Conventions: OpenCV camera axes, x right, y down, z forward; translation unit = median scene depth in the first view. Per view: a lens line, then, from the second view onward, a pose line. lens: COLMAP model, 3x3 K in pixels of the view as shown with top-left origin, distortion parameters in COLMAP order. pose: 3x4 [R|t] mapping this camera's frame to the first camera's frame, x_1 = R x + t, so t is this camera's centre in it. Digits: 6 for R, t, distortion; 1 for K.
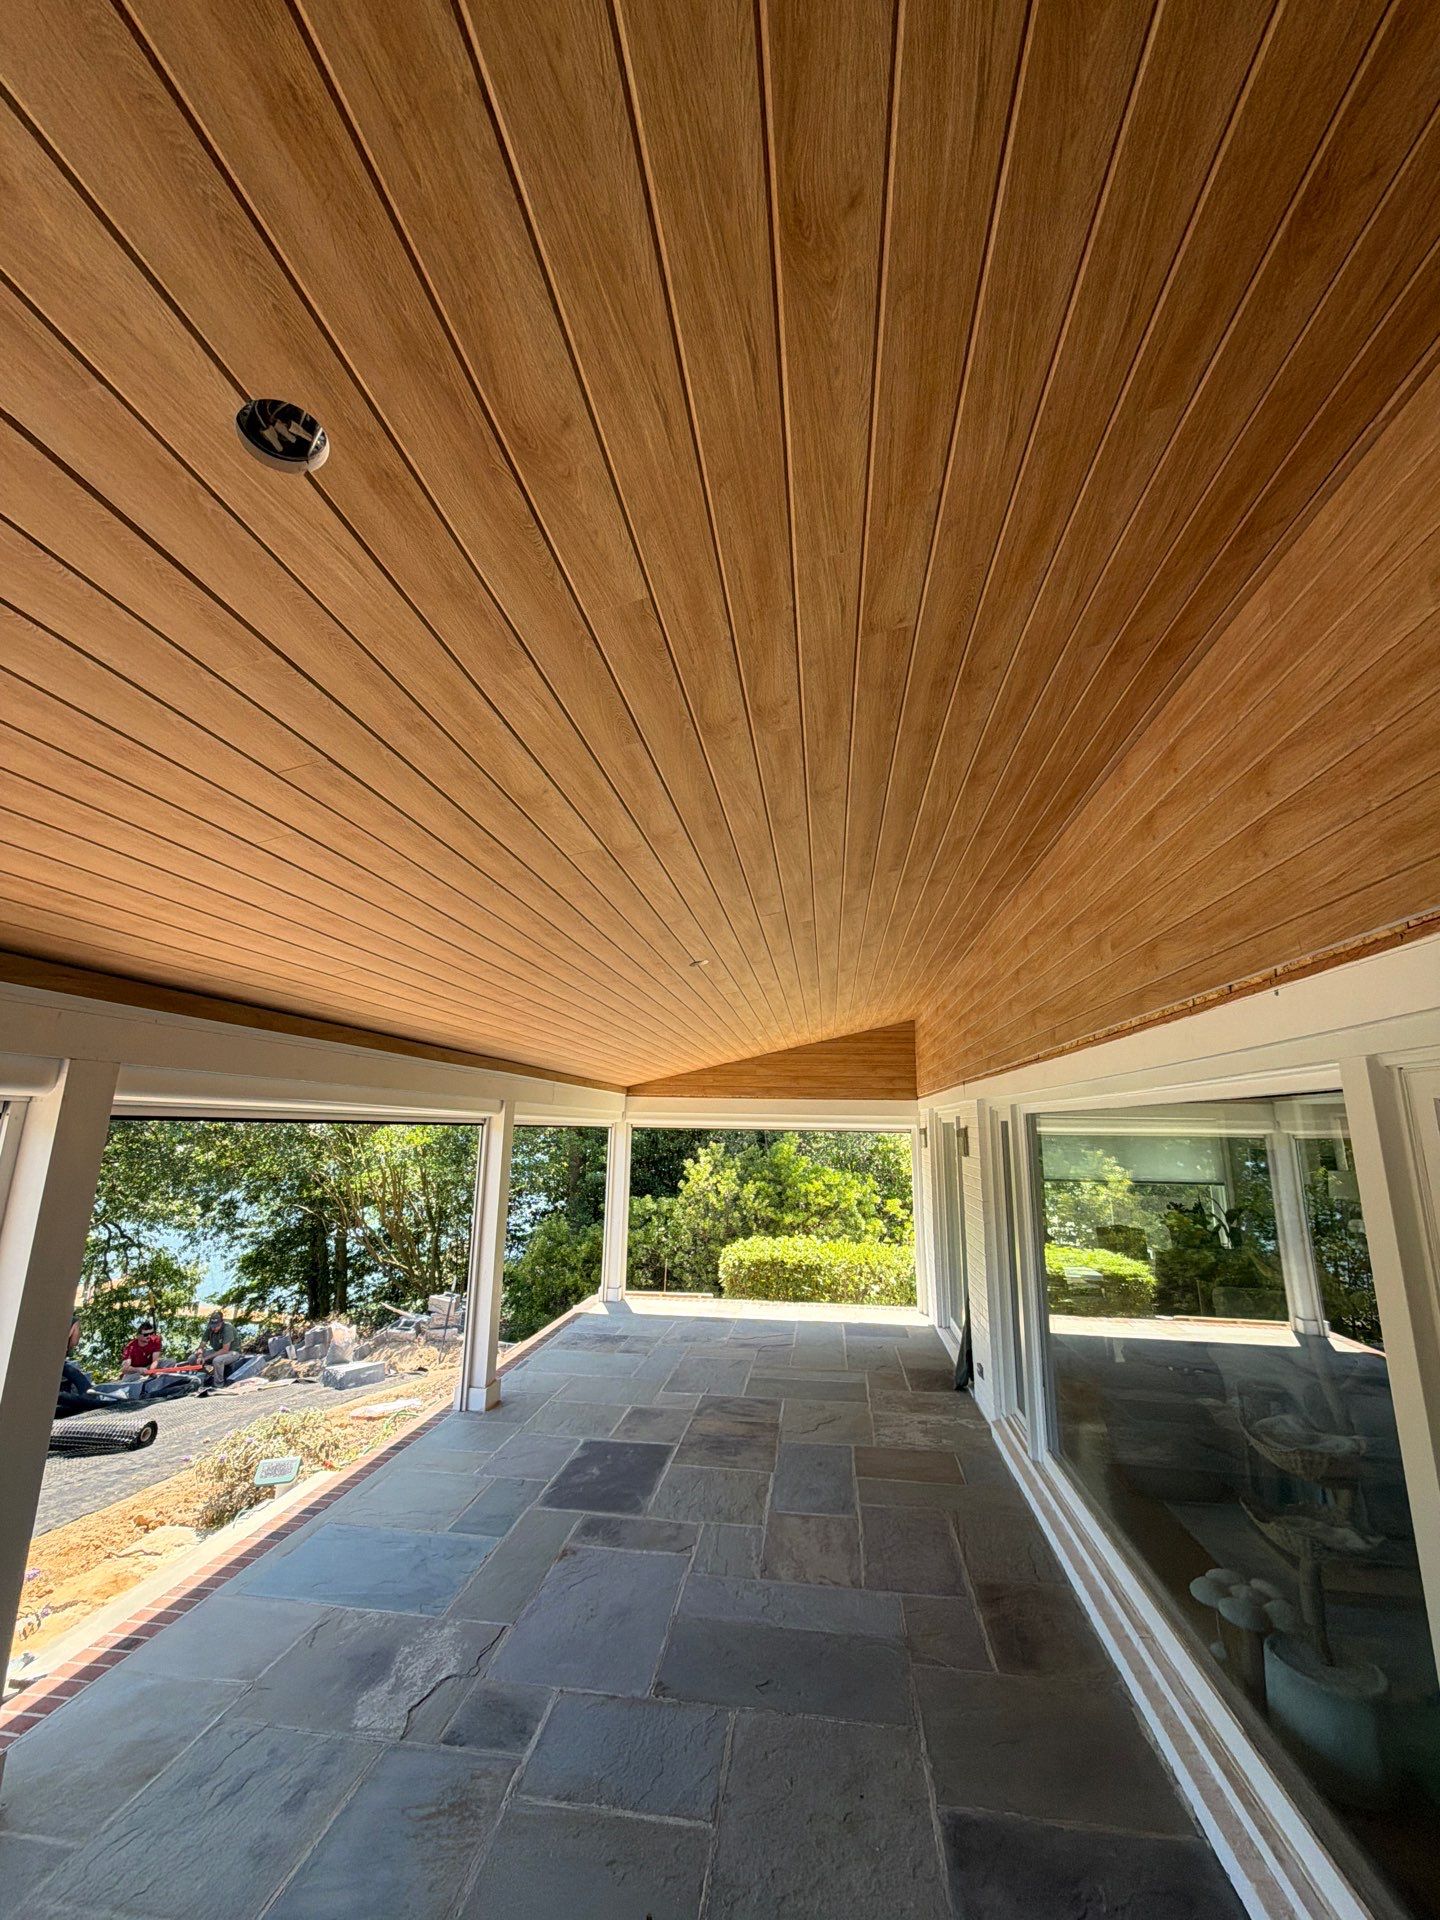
lens RADIAL K [[761.1, 0, 720.8], [0, 761.1, 957.8], [0, 0, 1]] dist [0.000947, -0.000247]
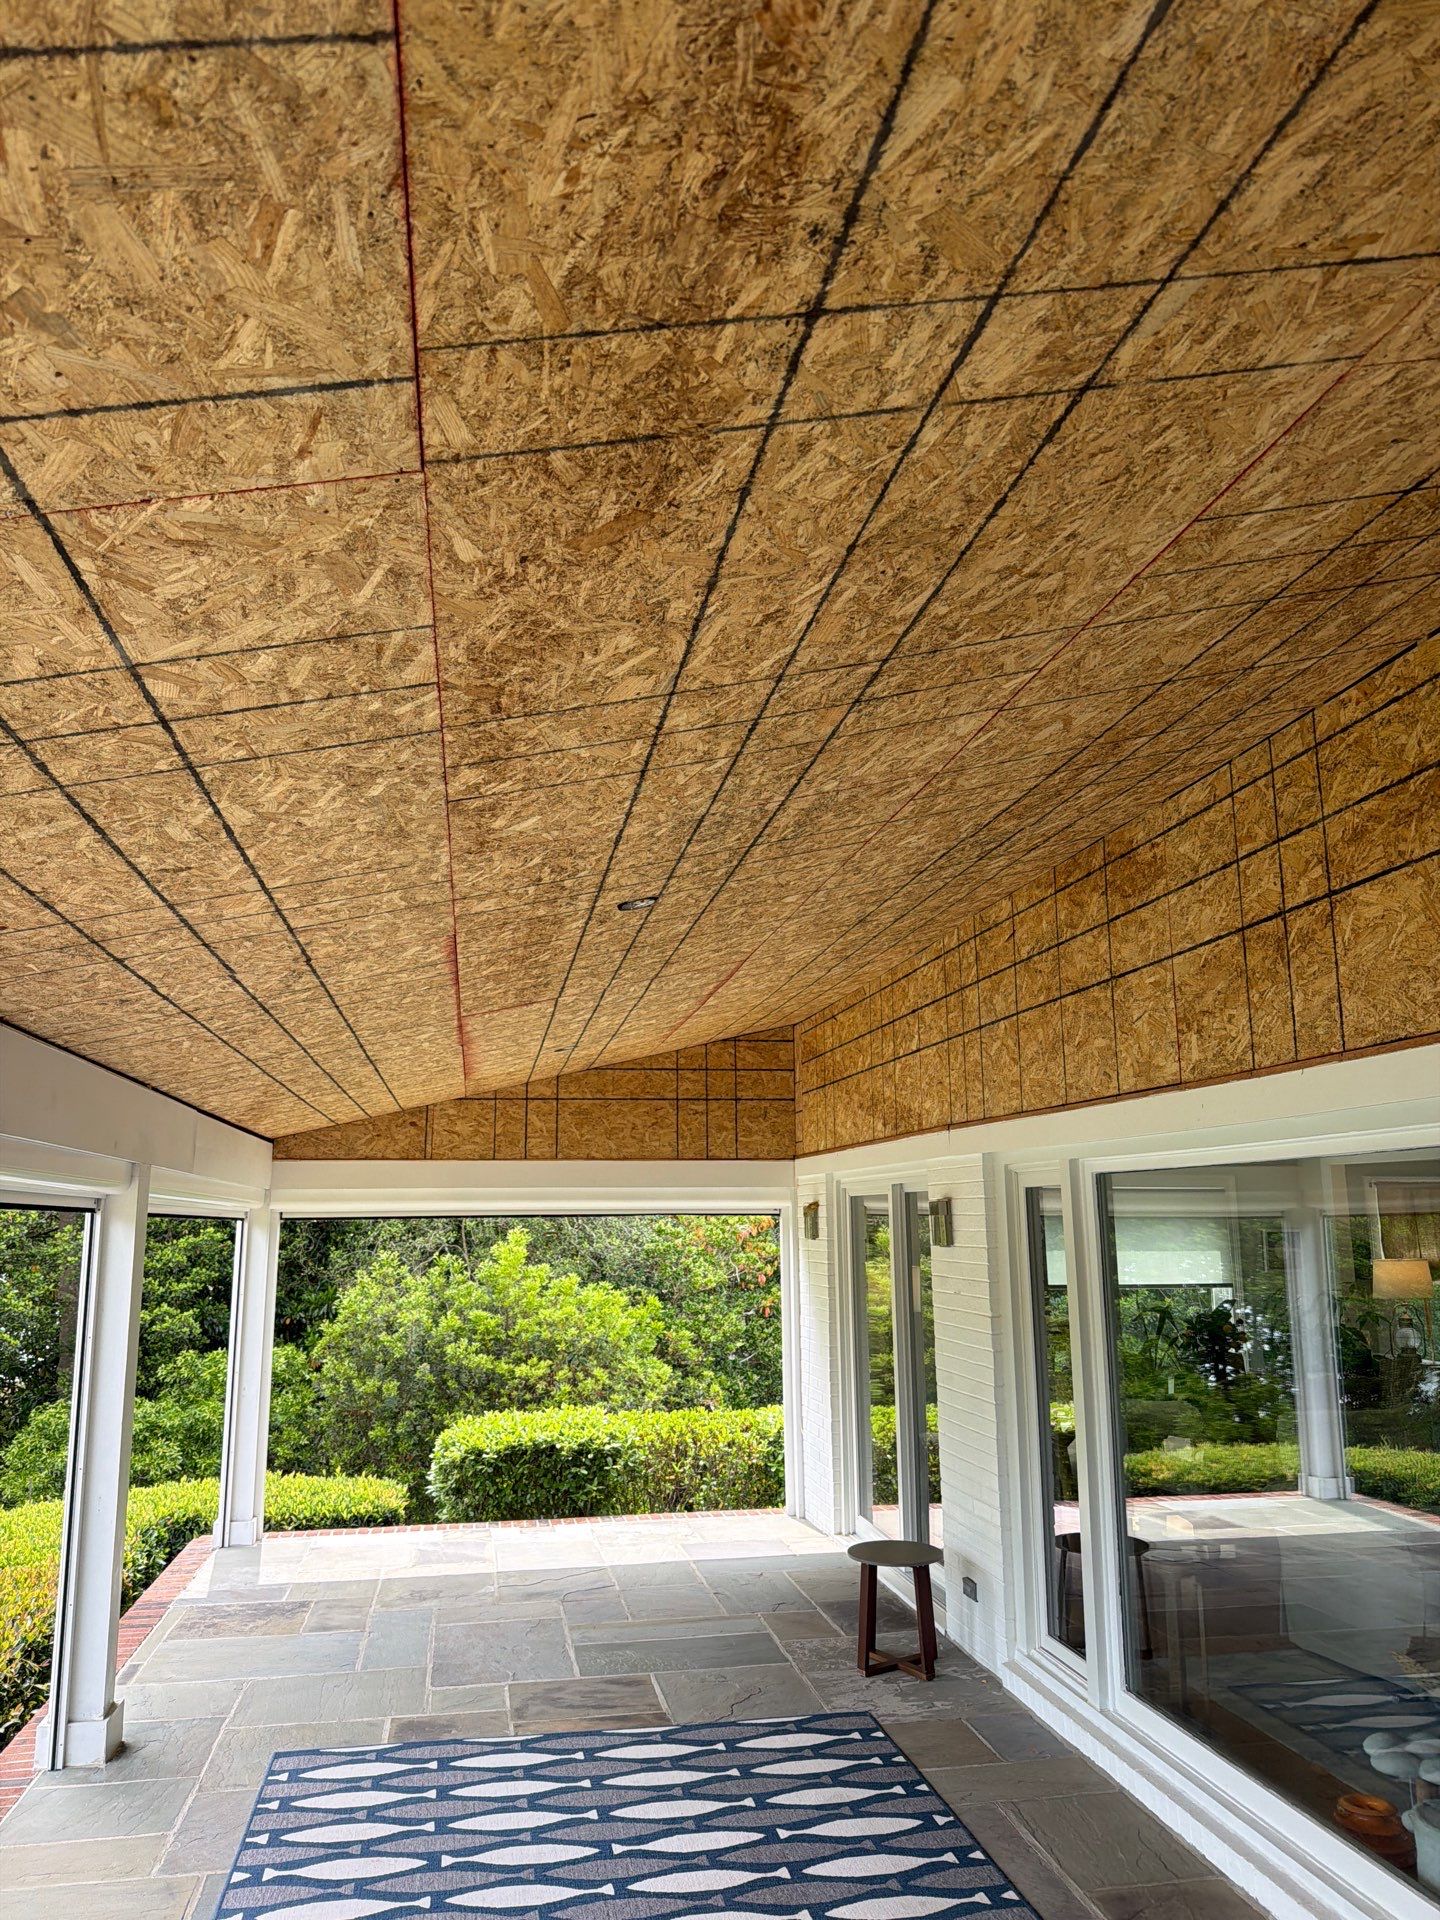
lens RADIAL K [[1335.7, 0, 706.5], [0, 1335.7, 970.6], [0, 0, 1]] dist [0.129359, -0.192532]
pose [[0.953062, 0.035347, 0.300704, -0.200895], [-0.045916, 0.998549, 0.028149, 0.015353], [-0.299272, -0.040635, 0.953302, 0.021816]]
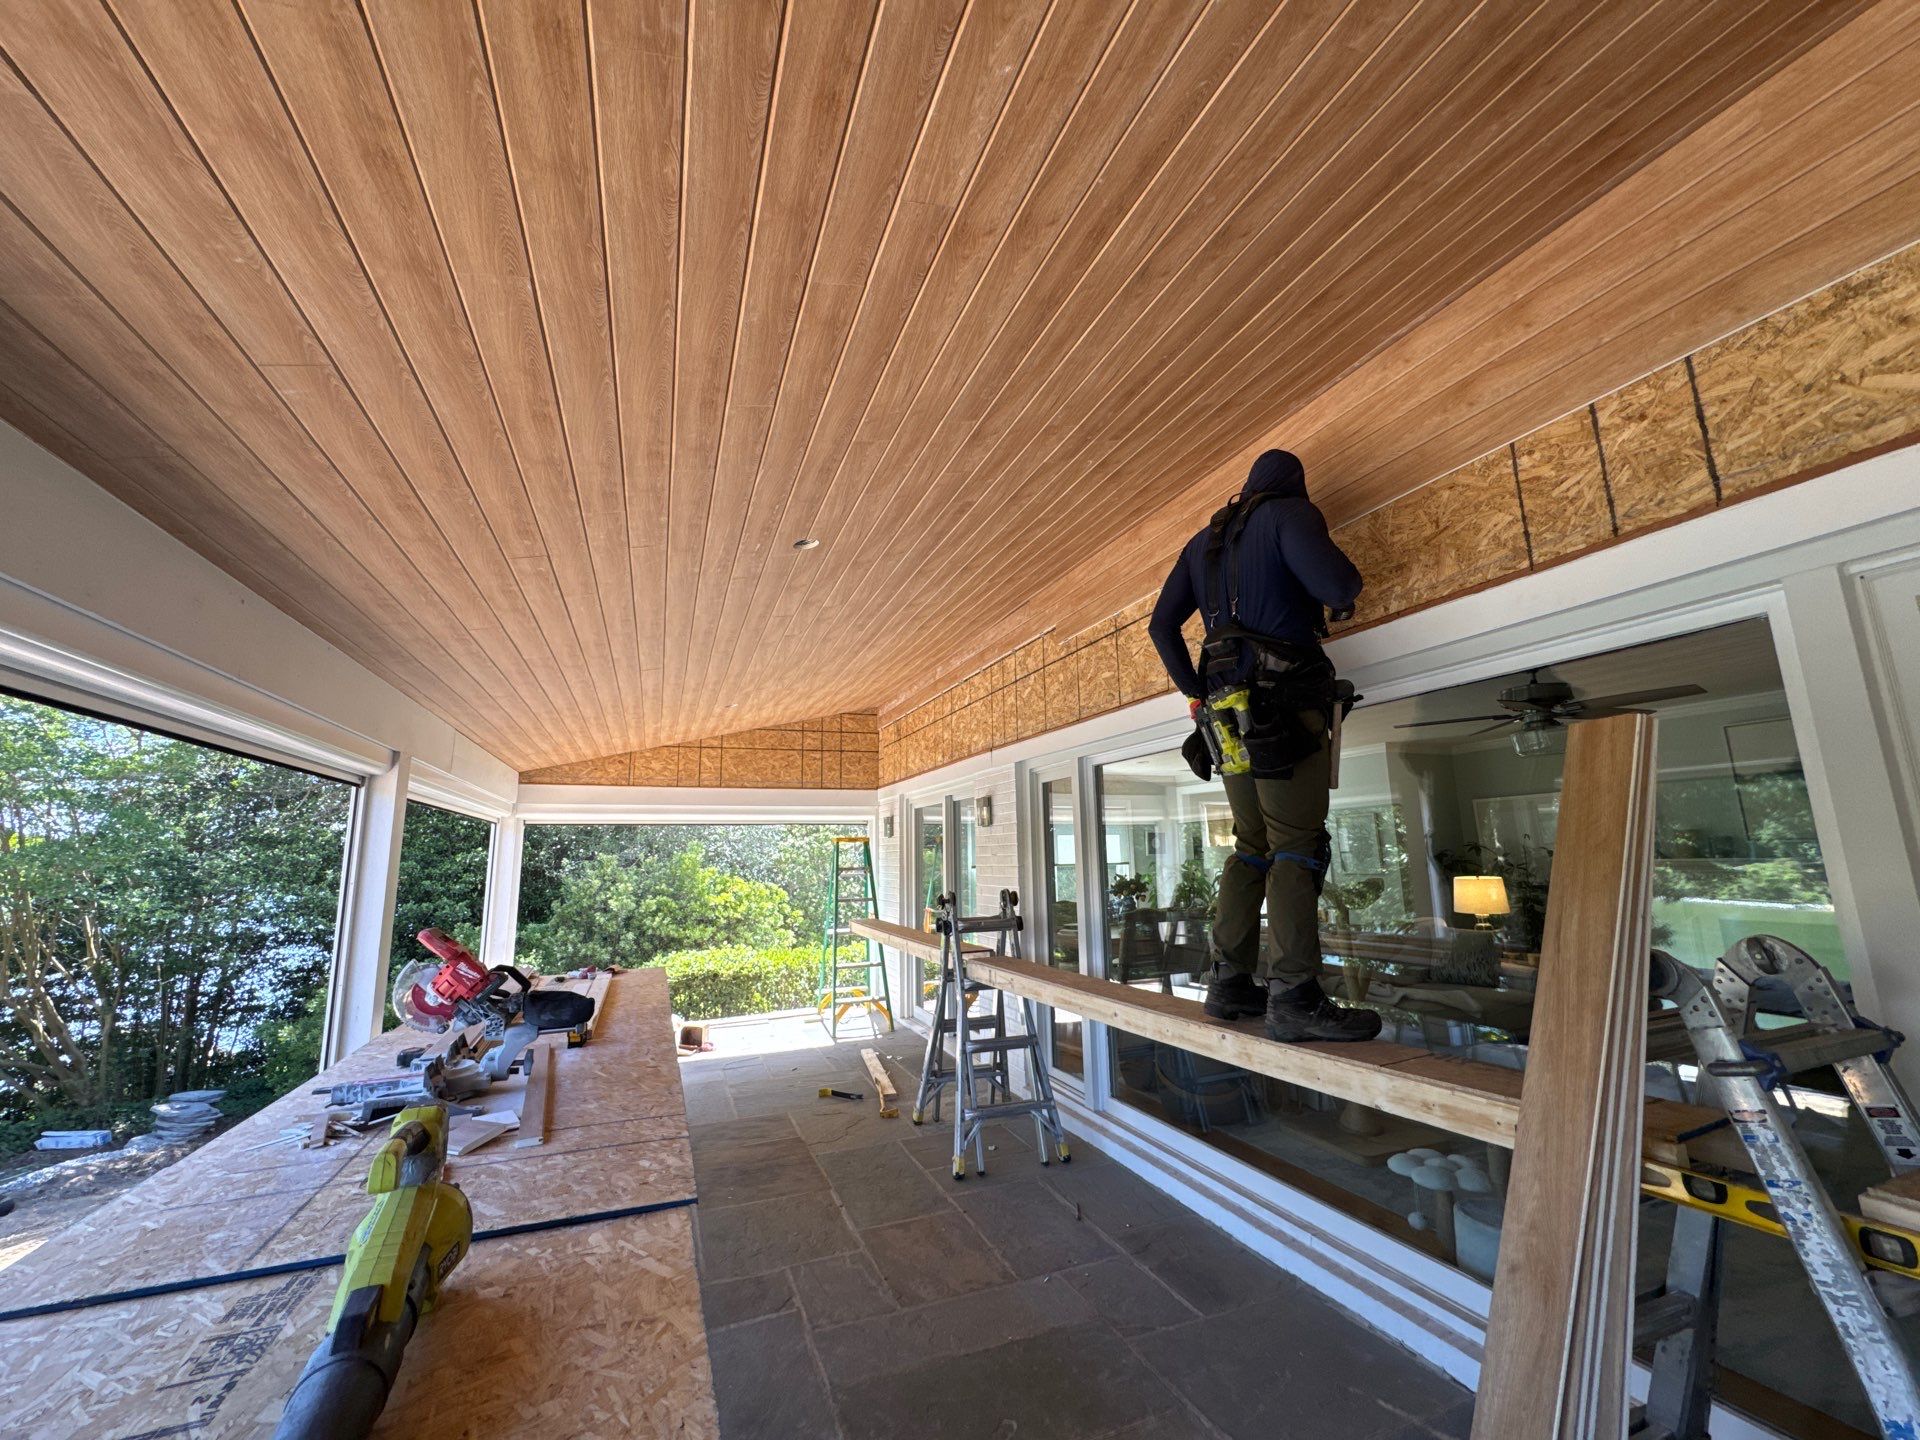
lens RADIAL K [[764.9, 0, 958.5], [0, 764.9, 716.2], [0, 0, 1]] dist [-0.002791, 0.000180]
pose [[0.873848, 0.056108, 0.482952, -0.181001], [-0.072995, 0.997200, 0.016225, 0.109663], [-0.480689, -0.049432, 0.875497, 0.181151]]
